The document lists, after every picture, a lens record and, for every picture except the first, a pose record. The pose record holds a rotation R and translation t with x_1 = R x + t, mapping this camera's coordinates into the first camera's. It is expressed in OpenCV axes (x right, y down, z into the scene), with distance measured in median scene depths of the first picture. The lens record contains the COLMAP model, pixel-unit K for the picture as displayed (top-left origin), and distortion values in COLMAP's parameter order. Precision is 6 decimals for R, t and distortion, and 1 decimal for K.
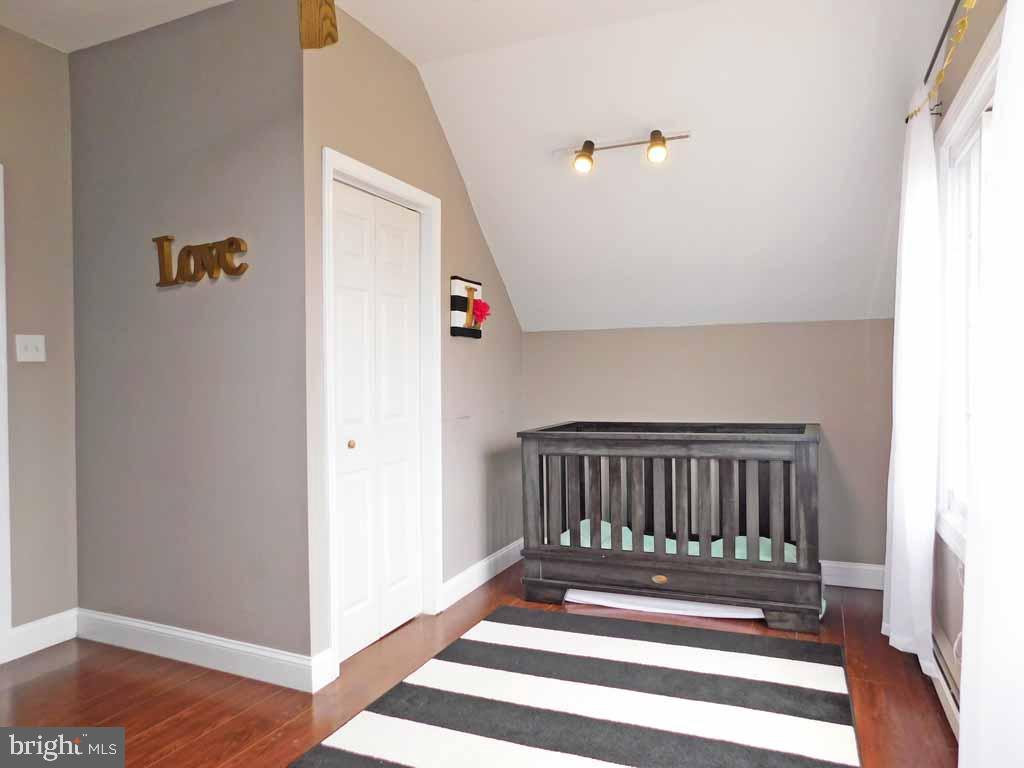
lens RADIAL K [[679.8, 0, 512.0], [0, 679.8, 384.0], [0, 0, 1]] dist [-0.063453, 0.058211]
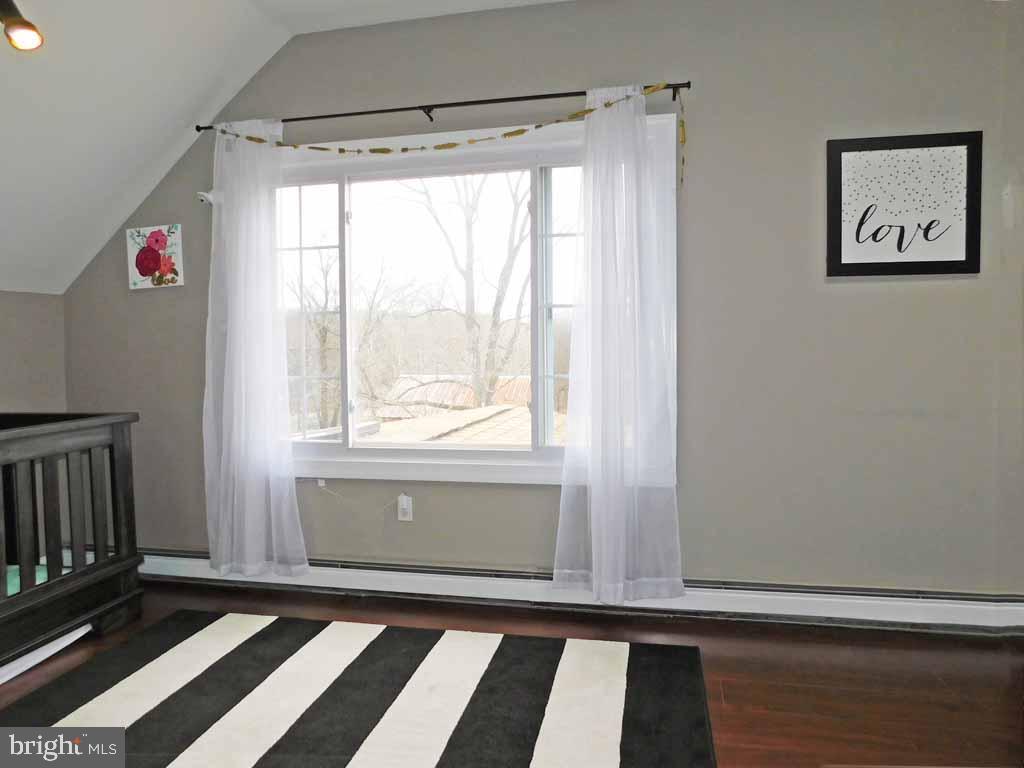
lens RADIAL K [[679.8, 0, 512.0], [0, 679.8, 384.0], [0, 0, 1]] dist [-0.063453, 0.058211]
pose [[-0.199358, -0.035402, 0.979287, -0.582006], [0.020897, 0.998966, 0.040367, 0.006821], [-0.979704, 0.028511, -0.198412, 0.645524]]
